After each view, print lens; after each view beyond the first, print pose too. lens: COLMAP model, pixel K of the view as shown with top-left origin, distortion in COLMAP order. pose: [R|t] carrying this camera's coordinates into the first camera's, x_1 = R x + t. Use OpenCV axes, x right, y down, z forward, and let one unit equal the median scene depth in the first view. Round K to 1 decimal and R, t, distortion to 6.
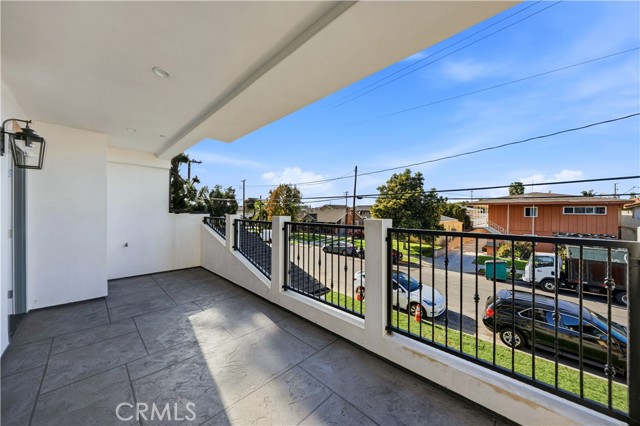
lens RADIAL K [[222.0, 0, 320.1], [0, 222.0, 211.9], [0, 0, 1]] dist [-0.000900, 0.000203]
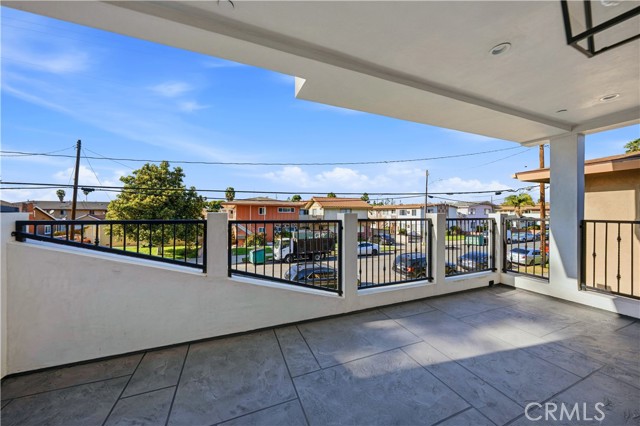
lens RADIAL K [[222.0, 0, 317.1], [0, 222.0, 209.9], [0, 0, 1]] dist [-0.000900, 0.000203]
pose [[0.415150, 0.004722, 0.909741, -0.158550], [0.001215, 0.999983, -0.005745, 0.002189], [-0.909752, 0.003491, 0.415137, 0.112263]]
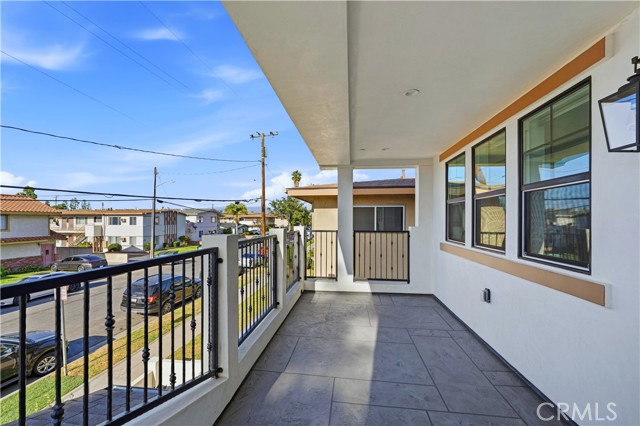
lens RADIAL K [[261.9, 0, 317.5], [0, 261.9, 219.4], [0, 0, 1]] dist [0.008234, 0.000083]
pose [[-0.584485, -0.003276, 0.811398, -0.126769], [-0.001508, 0.999995, 0.002951, -0.002898], [-0.811403, 0.000501, -0.584486, 0.180289]]
